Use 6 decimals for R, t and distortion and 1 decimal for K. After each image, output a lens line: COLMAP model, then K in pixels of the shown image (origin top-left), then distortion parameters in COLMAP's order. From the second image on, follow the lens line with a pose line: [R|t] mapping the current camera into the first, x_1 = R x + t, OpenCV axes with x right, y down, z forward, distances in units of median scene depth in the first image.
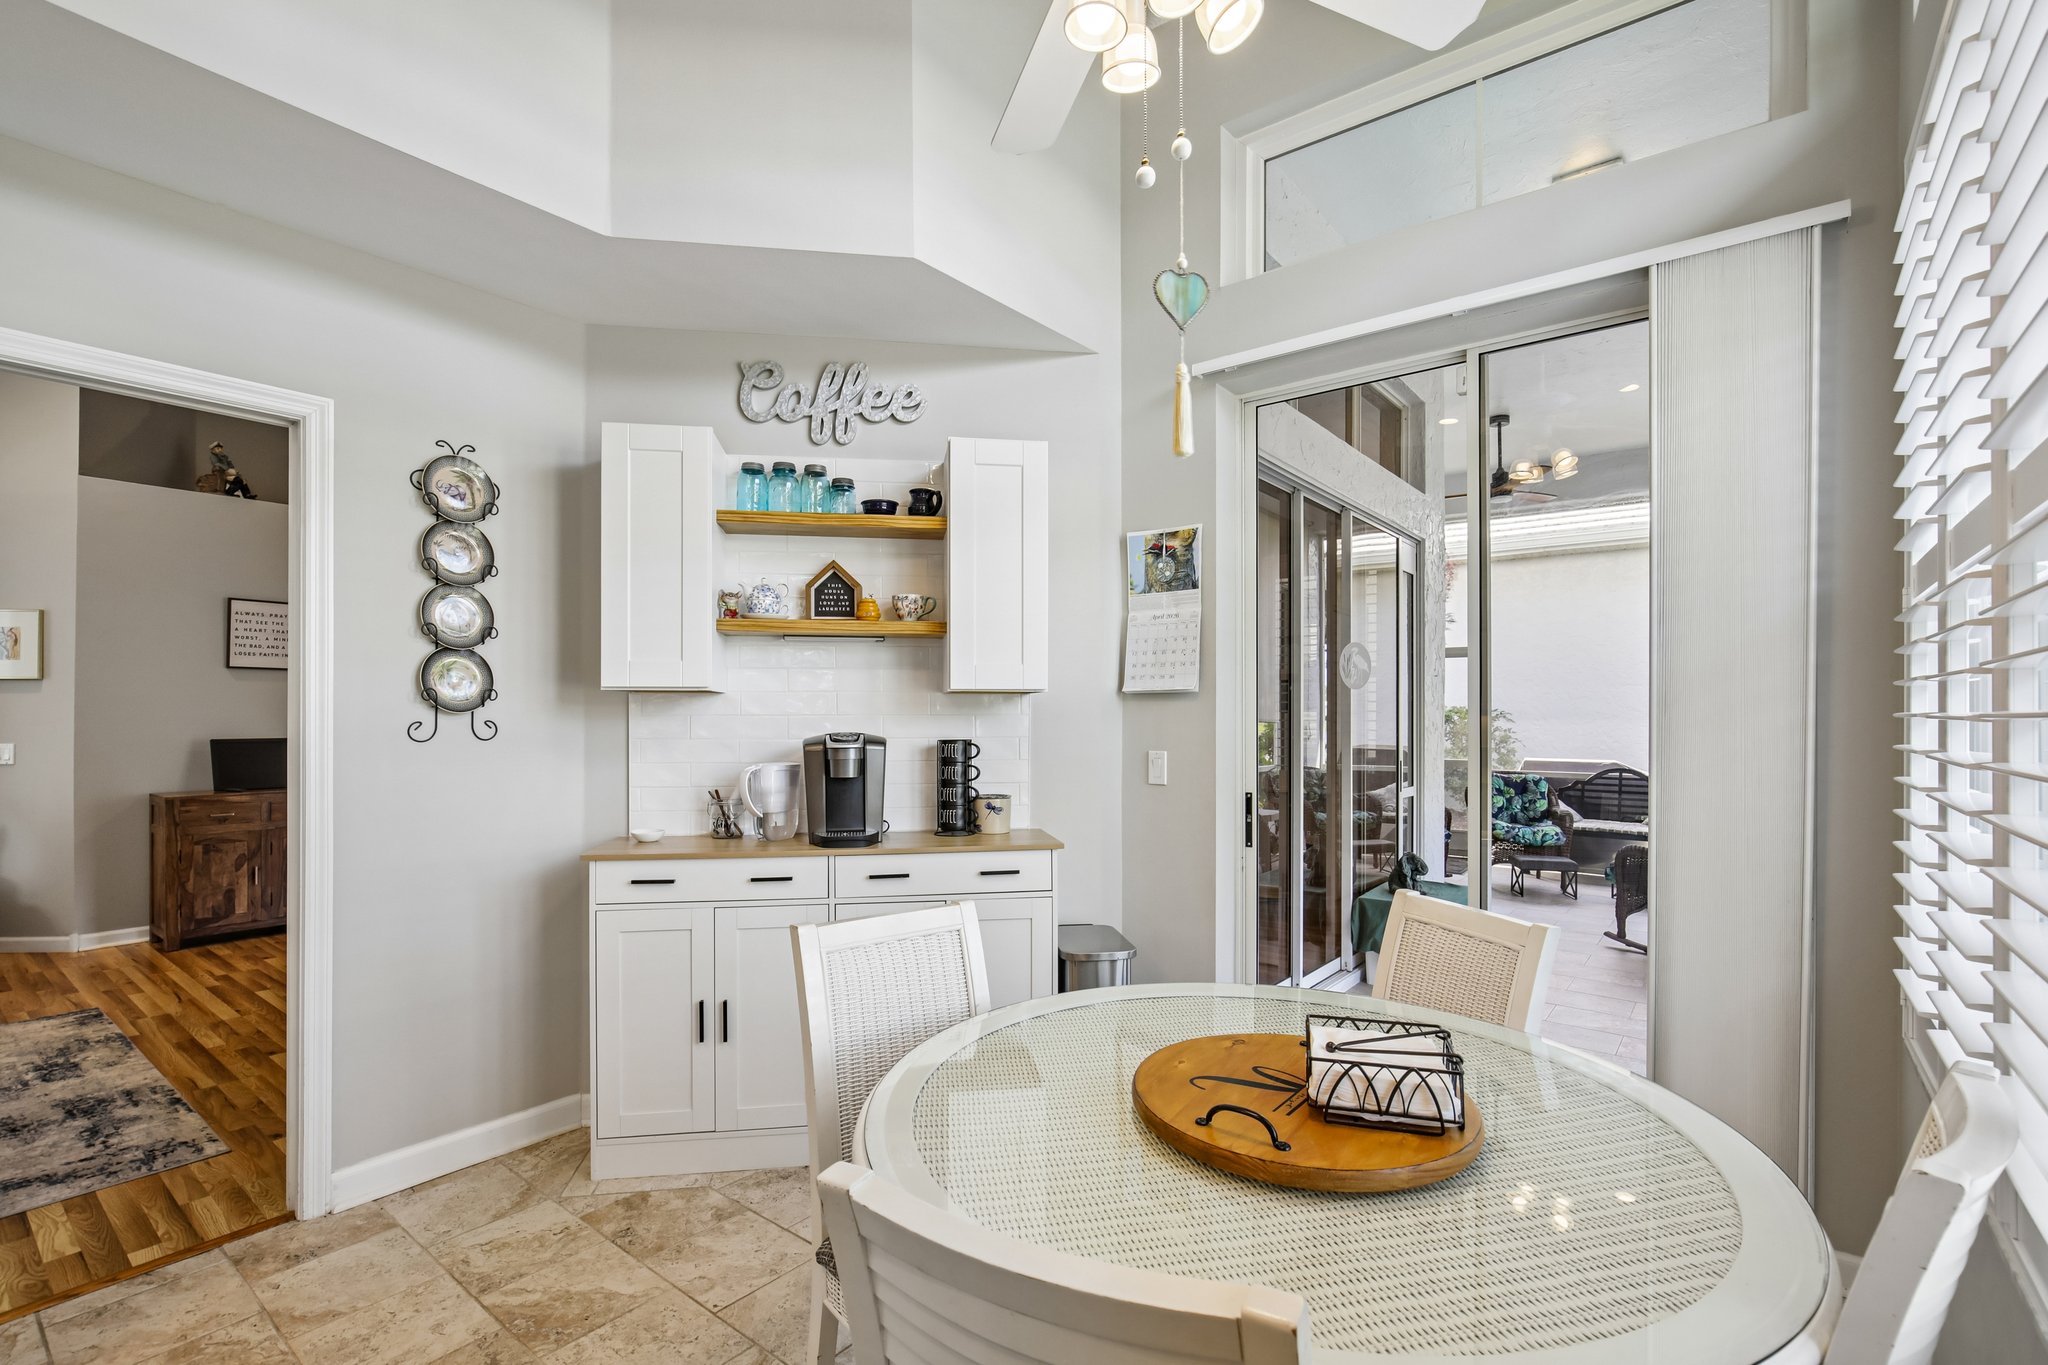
lens RADIAL K [[939.7, 0, 1024.7], [0, 939.7, 715.3], [0, 0, 1]] dist [-0.017590, 0.011687]
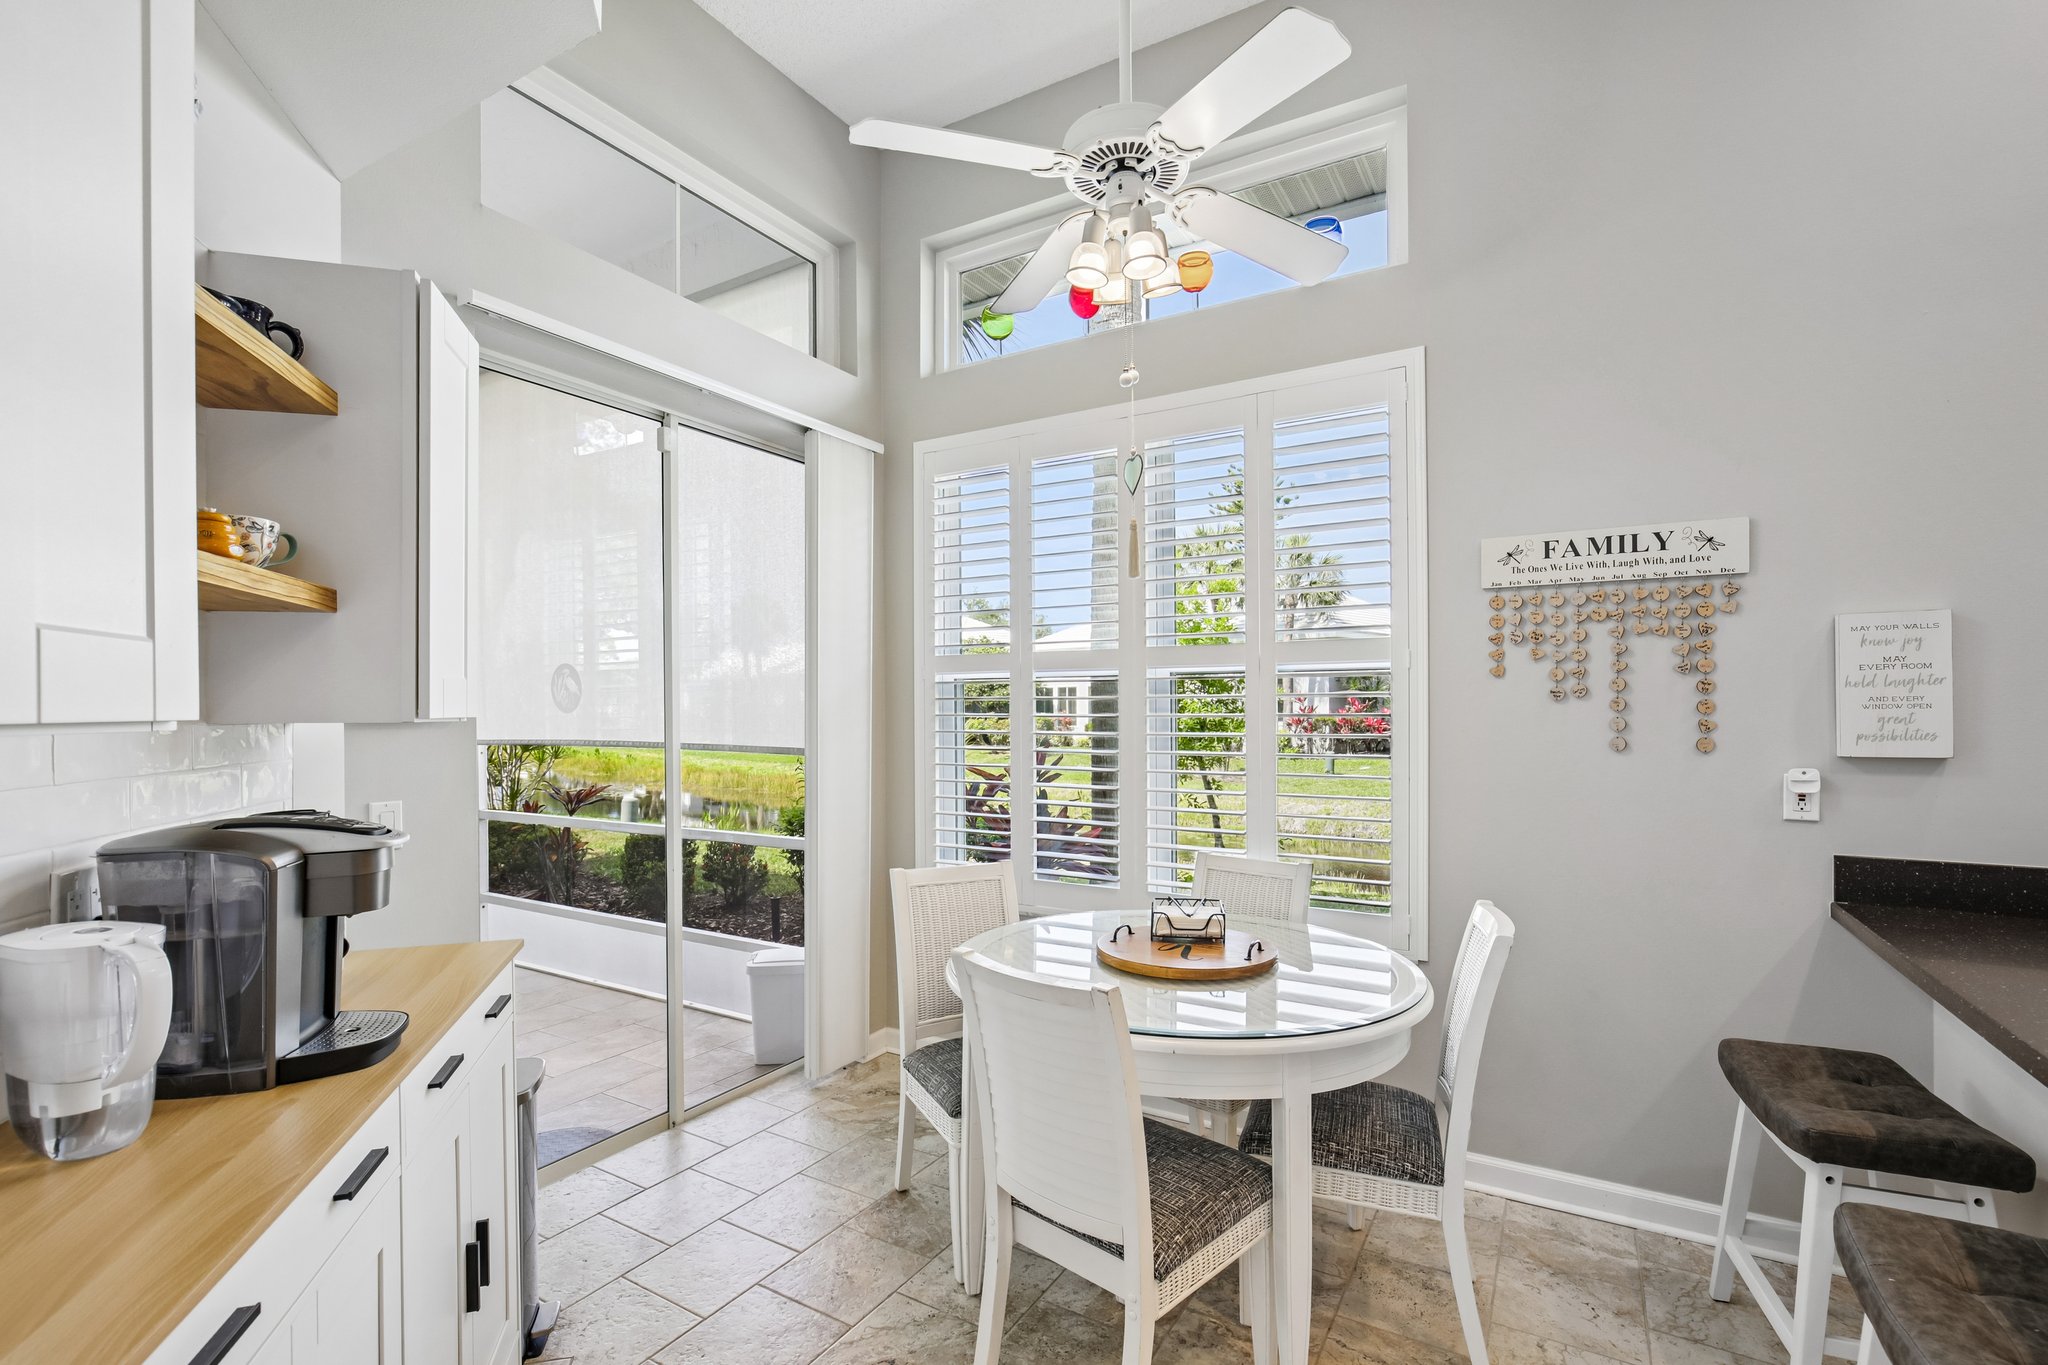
lens RADIAL K [[926.9, 0, 1017.8], [0, 926.9, 691.1], [0, 0, 1]] dist [-0.018378, 0.005749]
pose [[-0.126408, 0.016043, 0.991849, -0.635924], [0.000768, 0.999870, -0.016075, -0.032757], [-0.991978, -0.001270, -0.126404, 0.668855]]
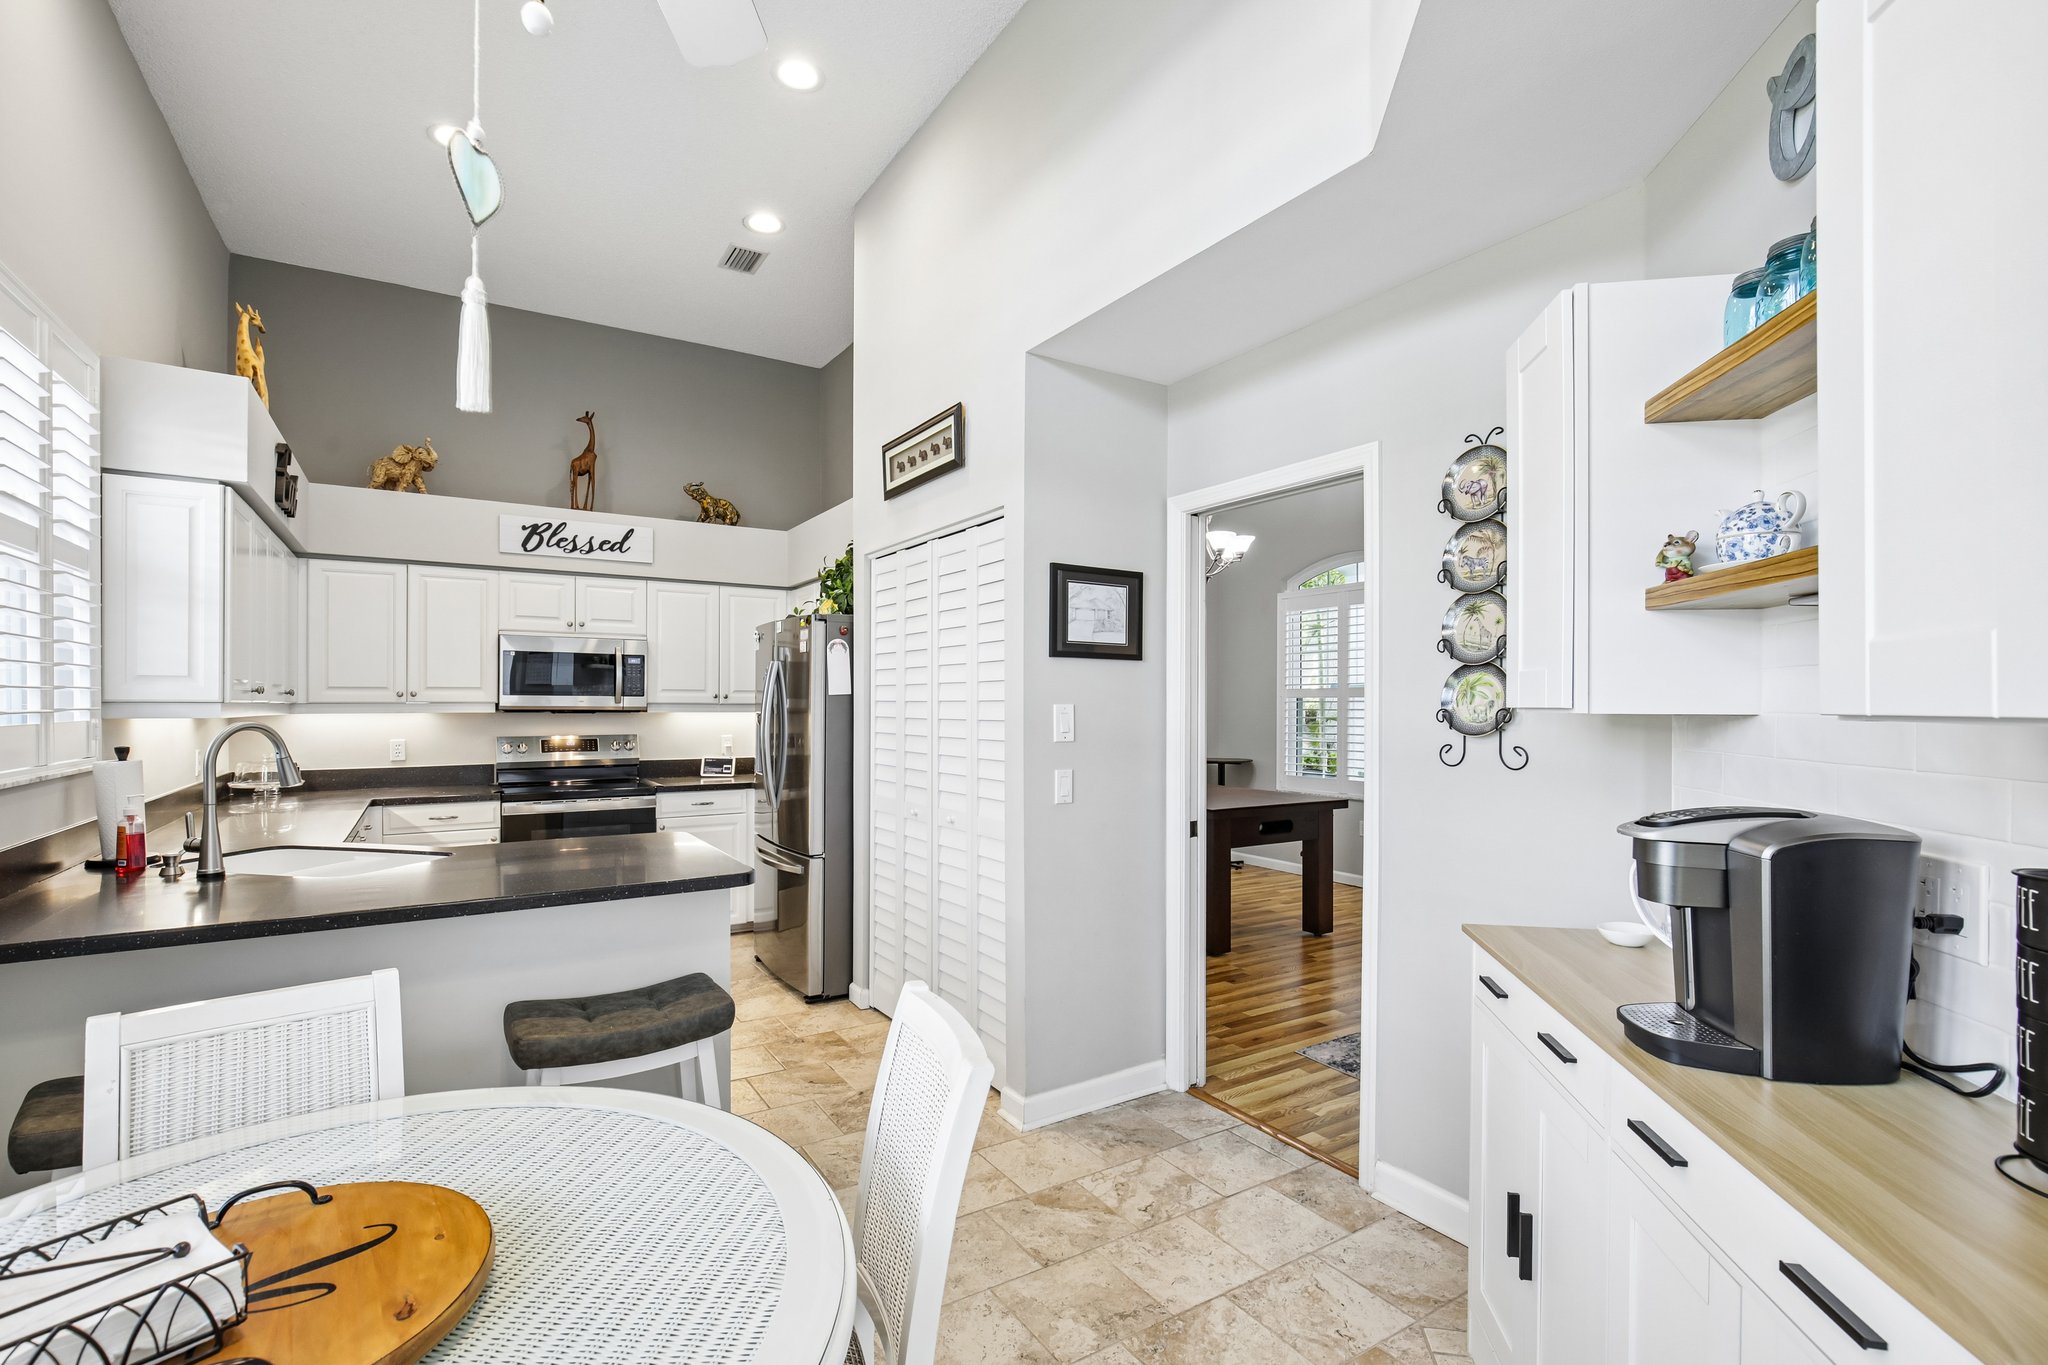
lens RADIAL K [[926.3, 0, 1001.7], [0, 926.3, 702.6], [0, 0, 1]] dist [-0.003406, 0.000881]
pose [[-0.350033, 0.002809, -0.936733, 0.328099], [-0.002062, 0.999991, 0.003769, -0.032663], [0.936735, 0.003251, -0.350024, 0.779619]]
